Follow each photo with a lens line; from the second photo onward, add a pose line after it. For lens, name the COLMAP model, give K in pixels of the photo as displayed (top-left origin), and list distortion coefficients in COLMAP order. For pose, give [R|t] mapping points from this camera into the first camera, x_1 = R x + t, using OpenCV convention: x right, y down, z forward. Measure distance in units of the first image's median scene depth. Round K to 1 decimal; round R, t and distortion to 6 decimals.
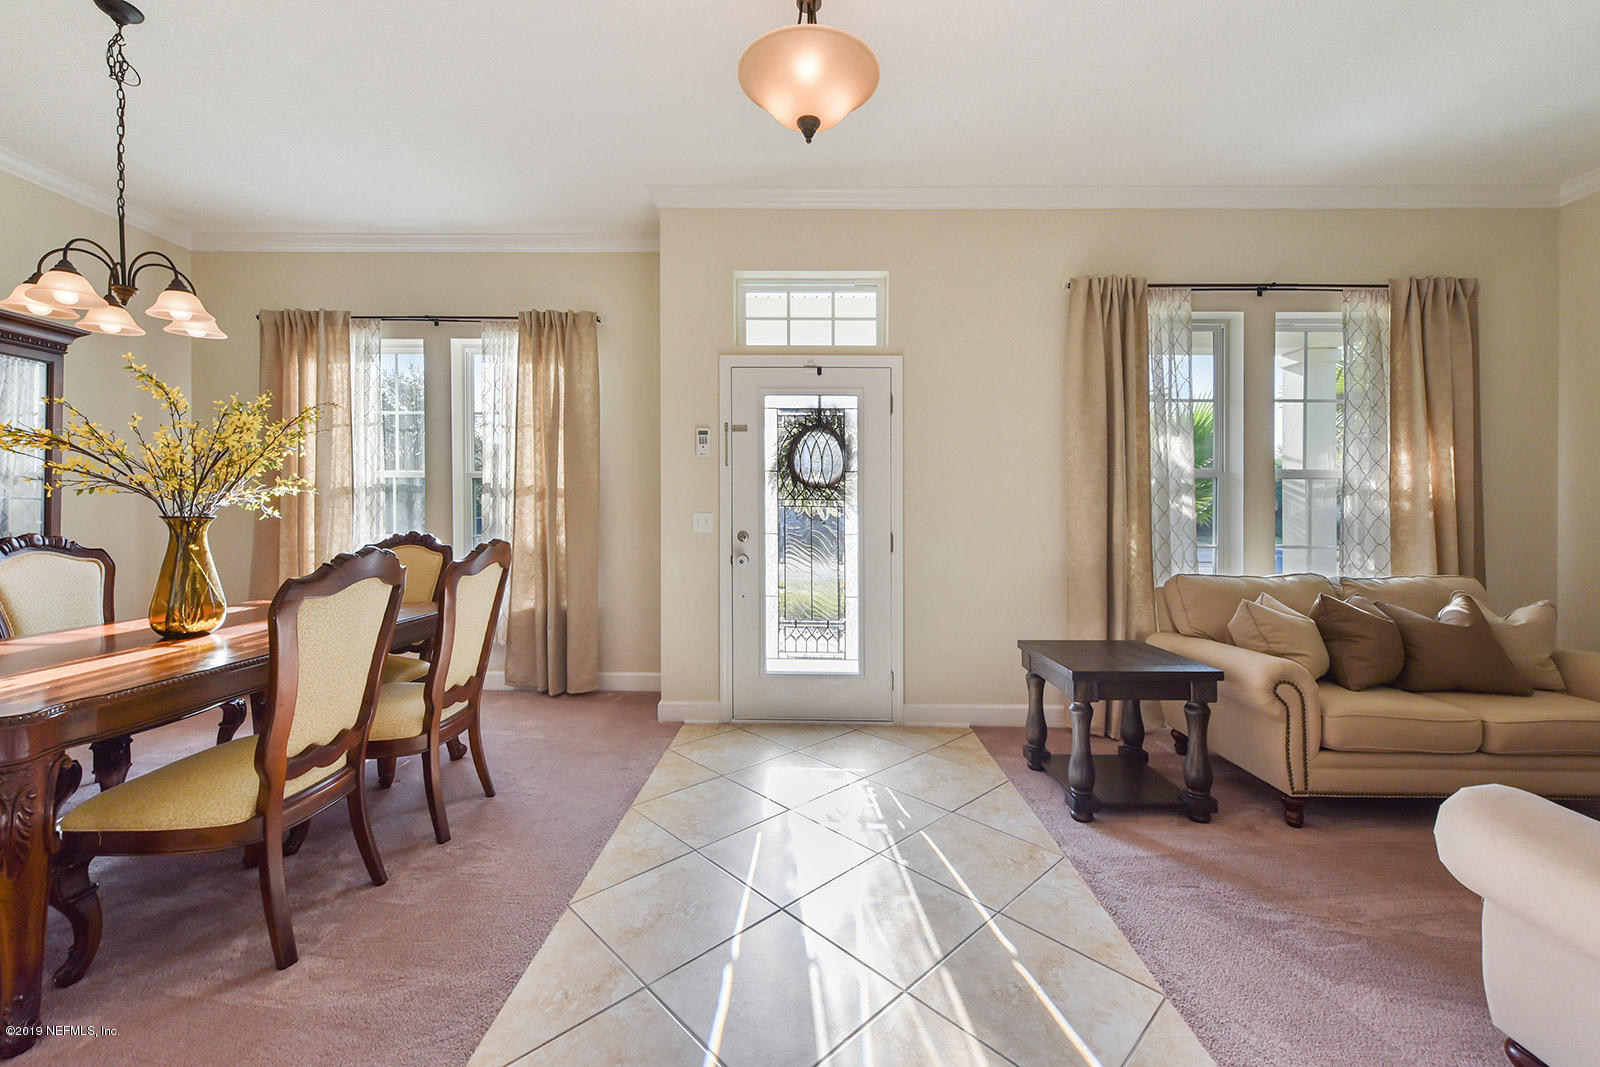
lens RADIAL K [[674.4, 0, 813.9], [0, 674.4, 529.9], [0, 0, 1]] dist [0.000168, -0.000467]
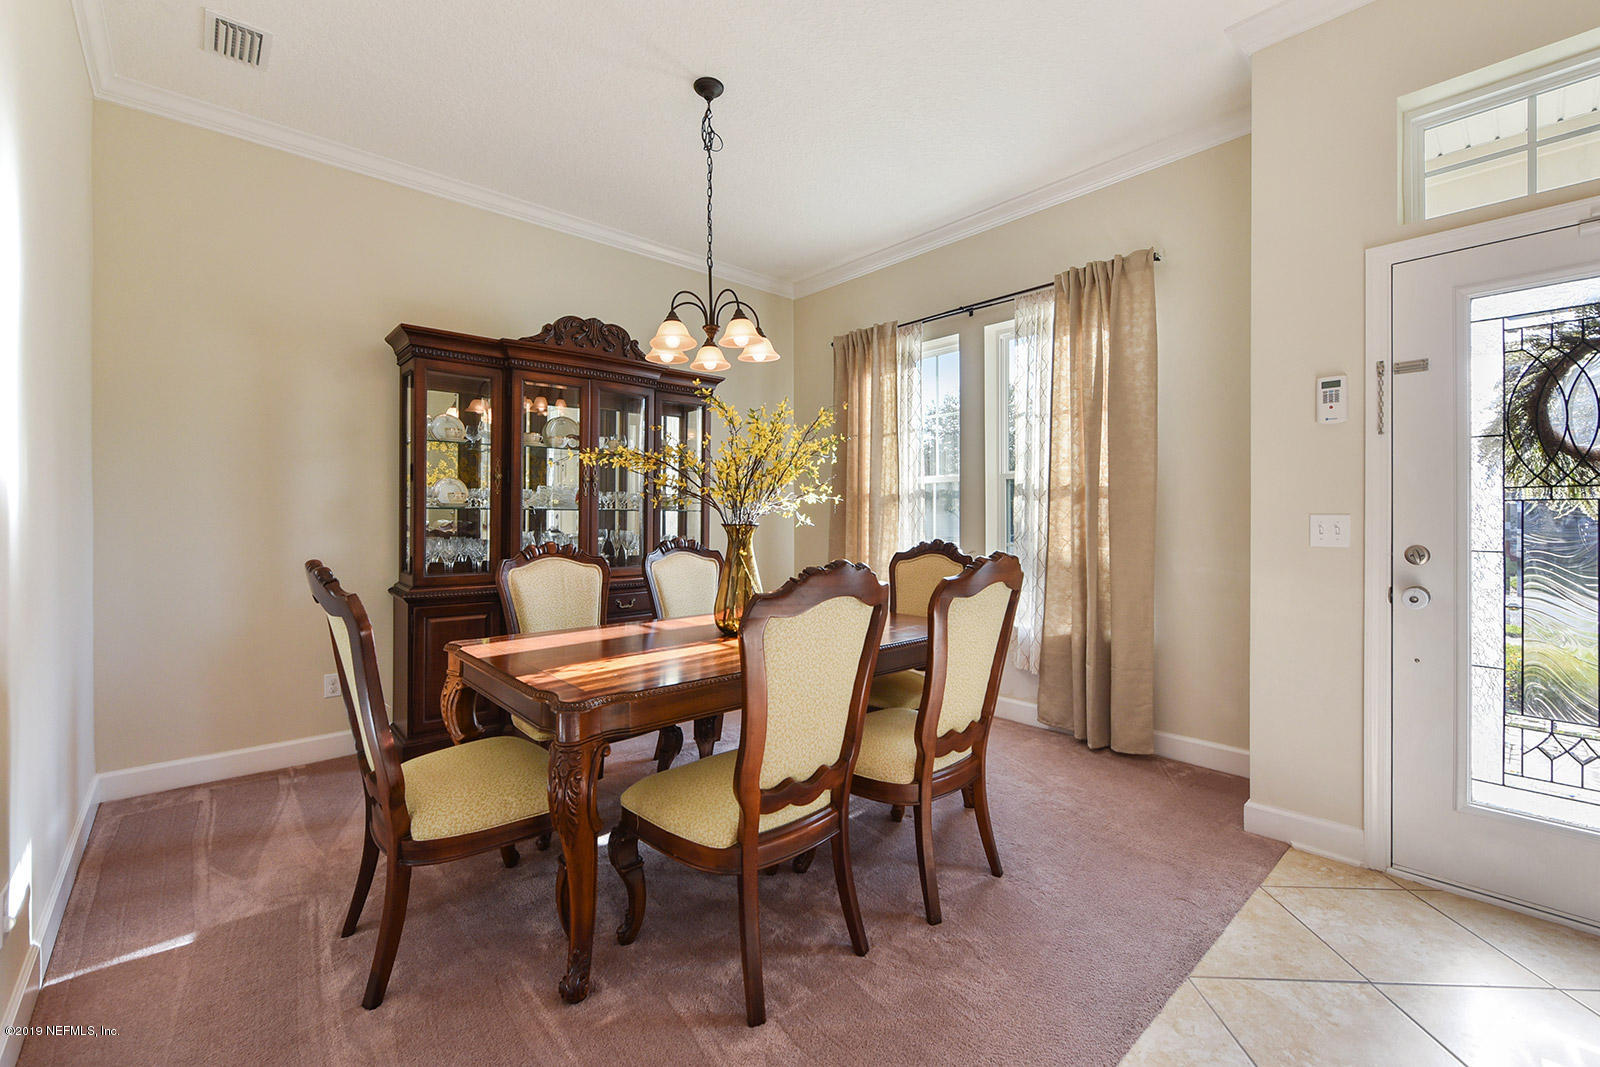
lens RADIAL K [[674.4, 0, 813.9], [0, 674.4, 529.9], [0, 0, 1]] dist [0.000168, -0.000467]
pose [[0.688126, 0.002362, -0.725587, -0.043609], [-0.008987, 0.999946, -0.005267, -0.004263], [0.725535, 0.010145, 0.688110, 0.244840]]
